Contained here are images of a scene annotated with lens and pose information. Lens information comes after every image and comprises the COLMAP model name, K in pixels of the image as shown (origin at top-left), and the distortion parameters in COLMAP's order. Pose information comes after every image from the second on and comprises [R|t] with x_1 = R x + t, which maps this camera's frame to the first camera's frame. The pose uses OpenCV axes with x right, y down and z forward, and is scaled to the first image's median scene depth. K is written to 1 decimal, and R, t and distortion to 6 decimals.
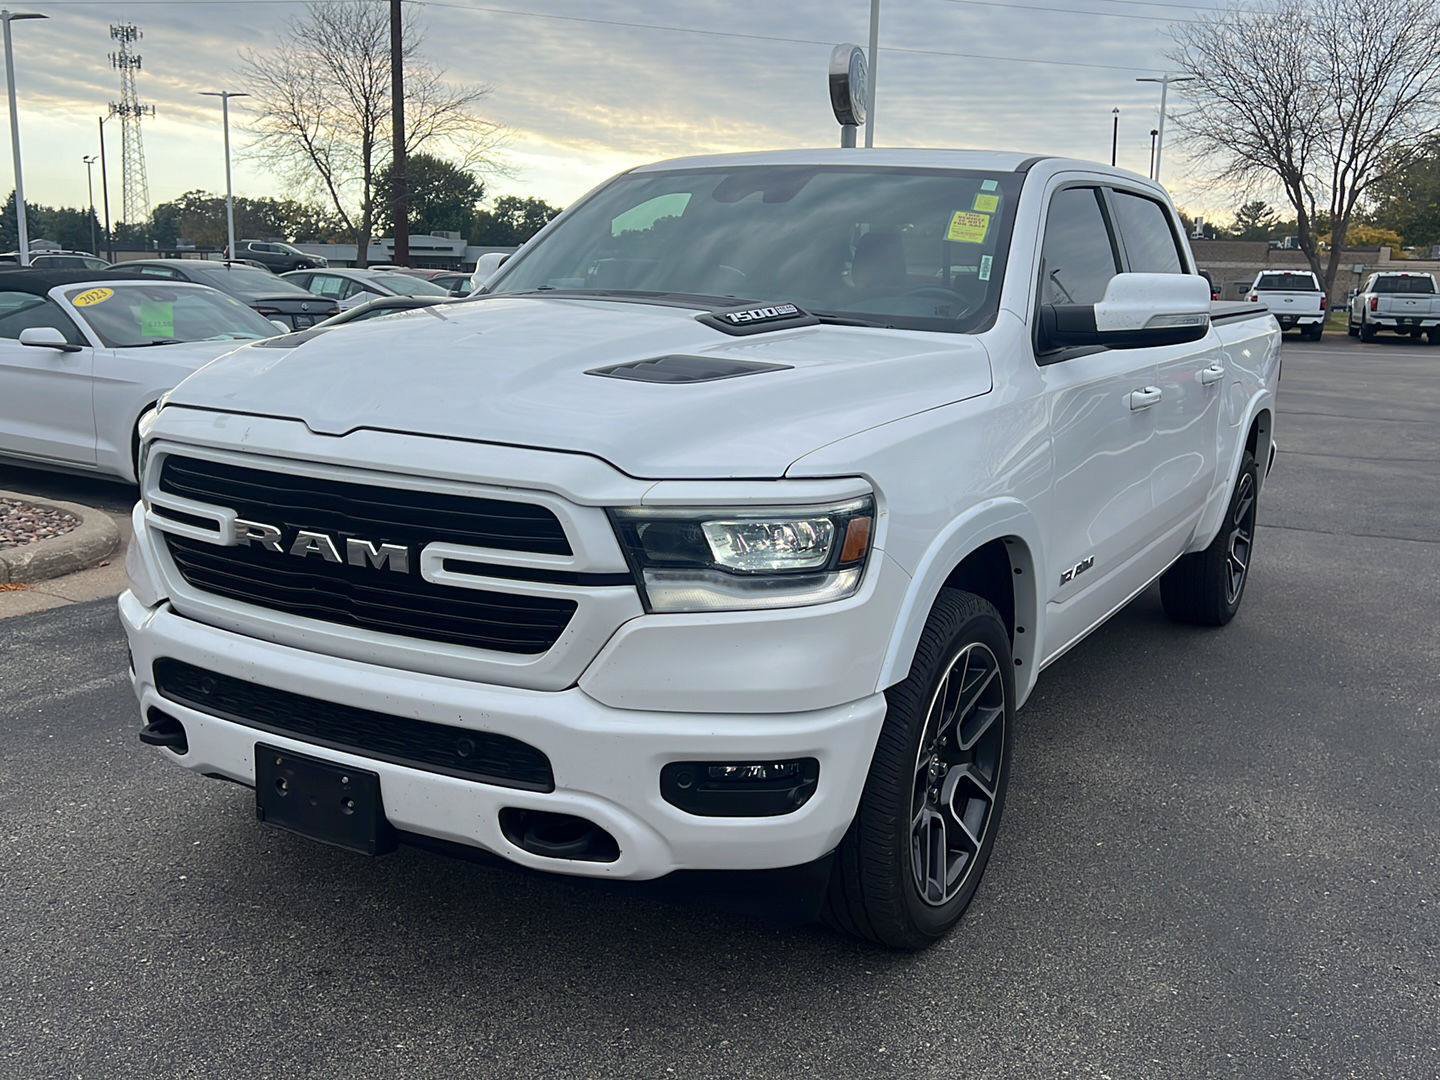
lens RADIAL K [[1367.1, 0, 715.4], [0, 1367.1, 537.4], [0, 0, 1]] dist [0.102082, -0.177568]
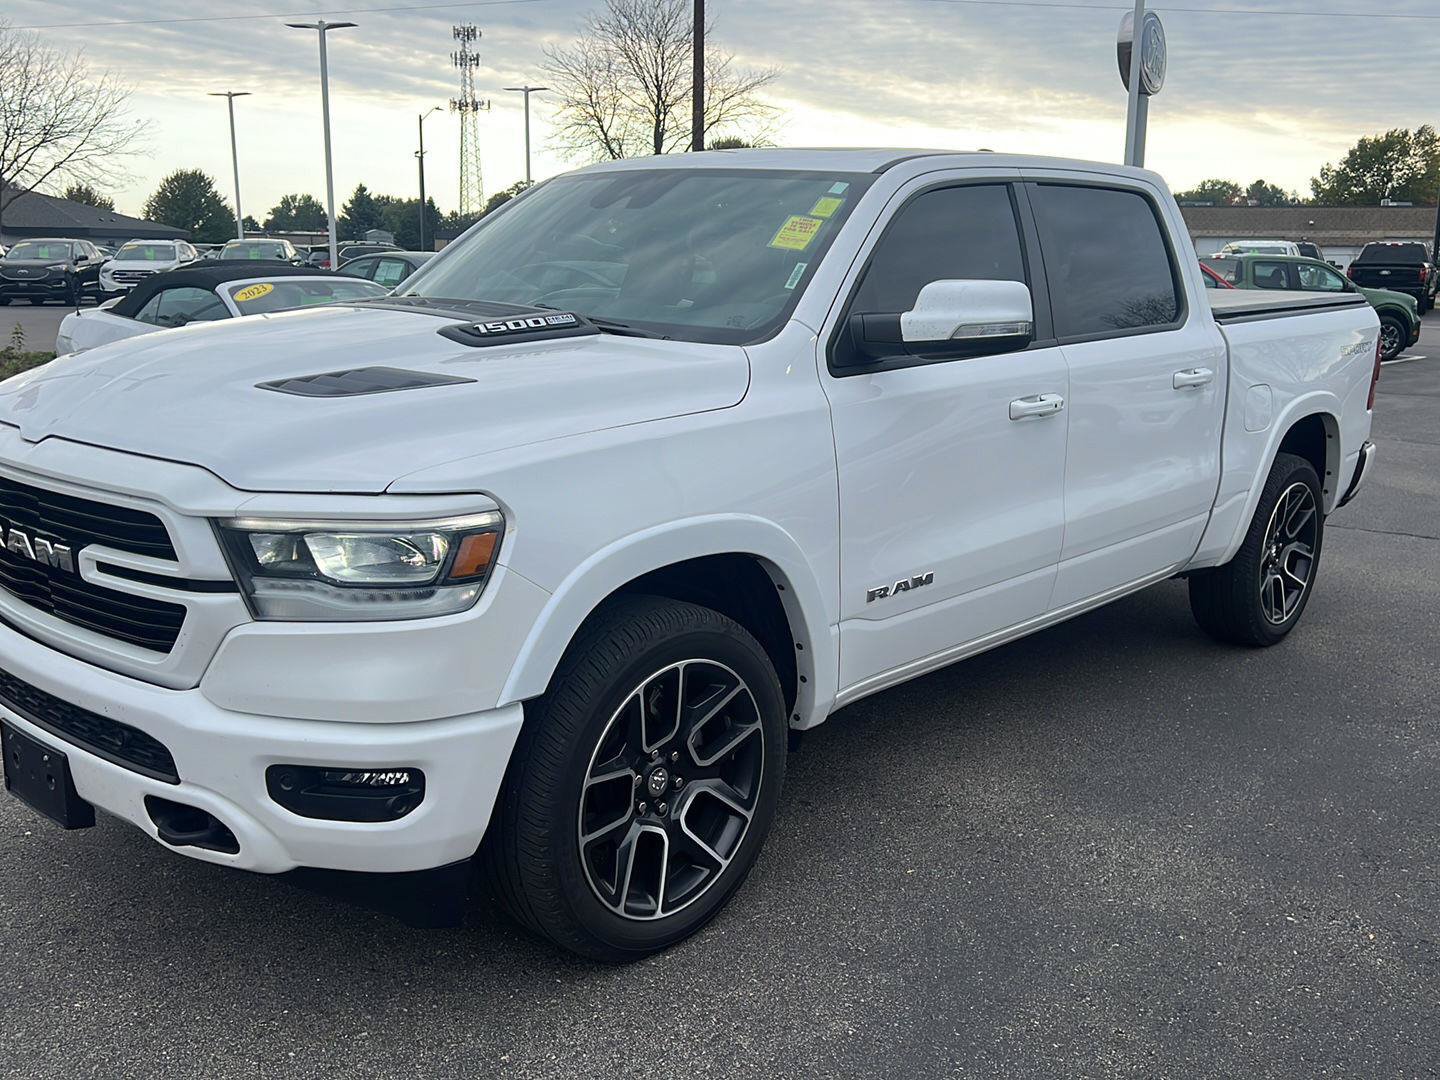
lens RADIAL K [[1367.1, 0, 715.4], [0, 1367.1, 537.4], [0, 0, 1]] dist [0.102082, -0.177568]
pose [[0.976611, 0.032584, -0.212530, 0.470316], [-0.029664, 0.999417, 0.016915, -0.032623], [0.212957, -0.010215, 0.977008, 0.045618]]
